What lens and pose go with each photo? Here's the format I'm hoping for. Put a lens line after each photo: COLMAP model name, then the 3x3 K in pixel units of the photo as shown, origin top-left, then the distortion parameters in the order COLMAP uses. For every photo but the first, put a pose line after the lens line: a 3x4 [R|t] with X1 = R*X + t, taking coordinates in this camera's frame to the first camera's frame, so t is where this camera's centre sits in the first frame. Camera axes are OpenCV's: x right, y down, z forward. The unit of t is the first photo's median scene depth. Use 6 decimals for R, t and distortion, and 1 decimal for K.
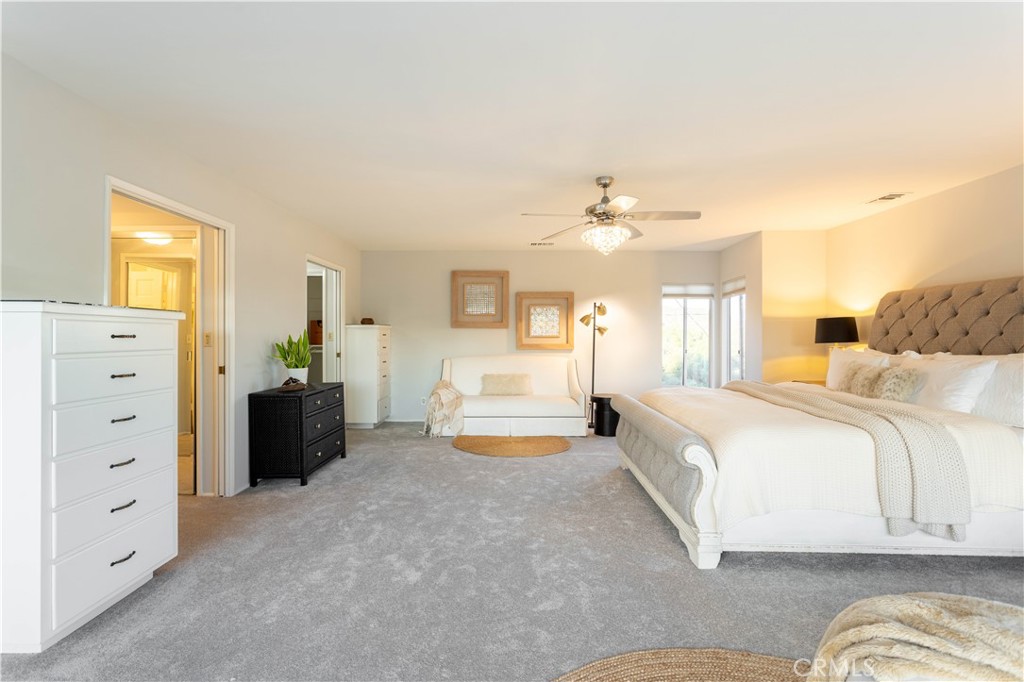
lens RADIAL K [[487.8, 0, 506.9], [0, 487.8, 335.4], [0, 0, 1]] dist [-0.014671, 0.006602]
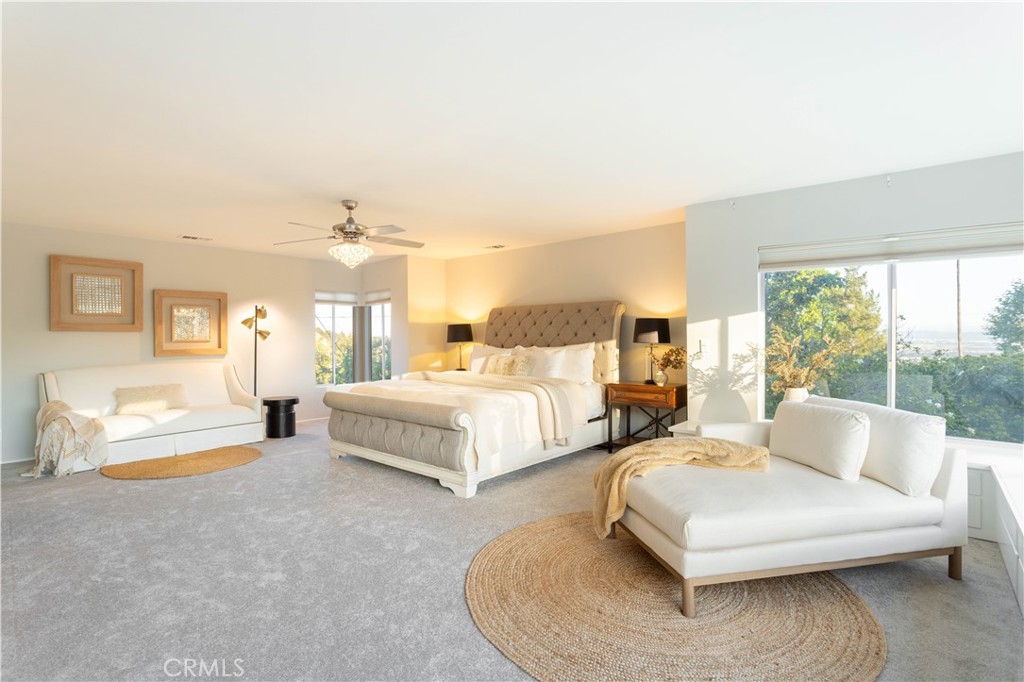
lens RADIAL K [[487.8, 0, 506.5], [0, 487.8, 333.5], [0, 0, 1]] dist [-0.014671, 0.006602]
pose [[0.641318, -0.003125, 0.767269, -0.398553], [0.010640, 0.999932, -0.004821, -0.001410], [-0.767201, 0.011255, 0.641308, -0.015756]]
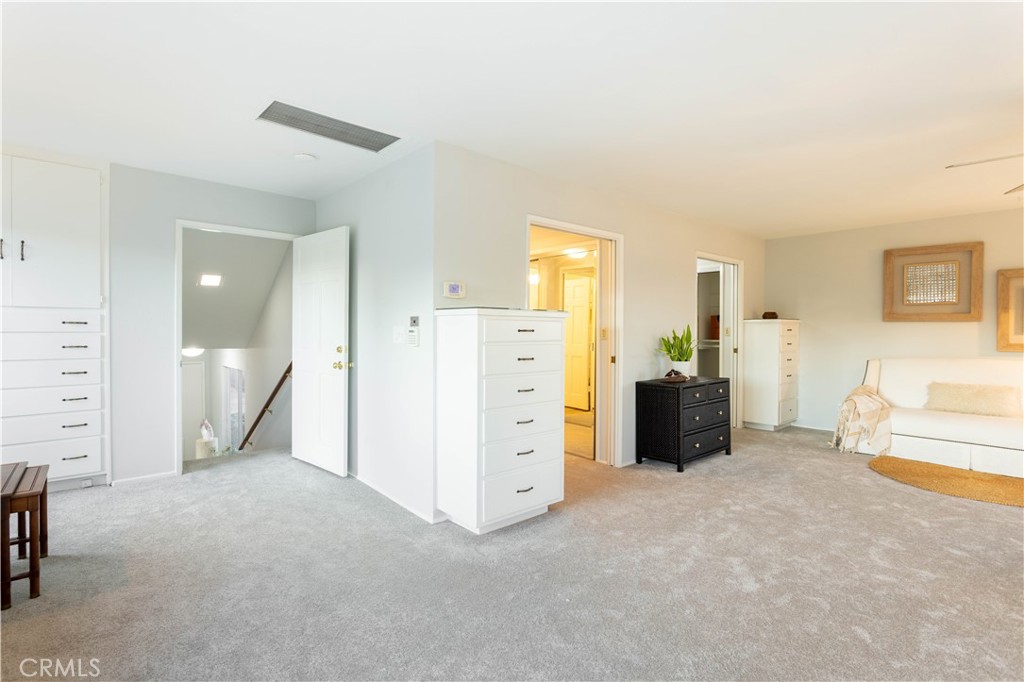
lens RADIAL K [[487.8, 0, 508.9], [0, 487.8, 336.0], [0, 0, 1]] dist [-0.014671, 0.006602]
pose [[0.669405, 0.011387, -0.742810, 0.113887], [-0.002550, 0.999912, 0.013030, -0.000536], [0.742893, -0.006829, 0.669375, 0.014336]]
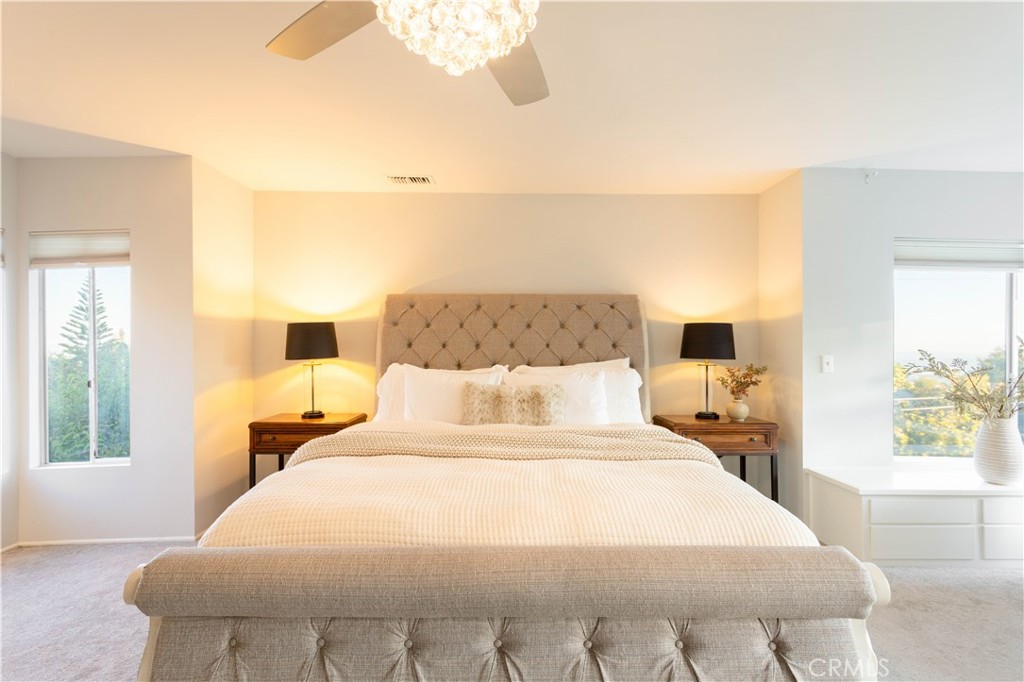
lens RADIAL K [[487.8, 0, 510.0], [0, 487.8, 346.3], [0, 0, 1]] dist [-0.014671, 0.006602]
pose [[-0.067974, -0.006759, 0.997664, -0.057955], [0.003895, 0.999968, 0.007040, -0.007101], [-0.997679, 0.004364, -0.067946, 0.947165]]
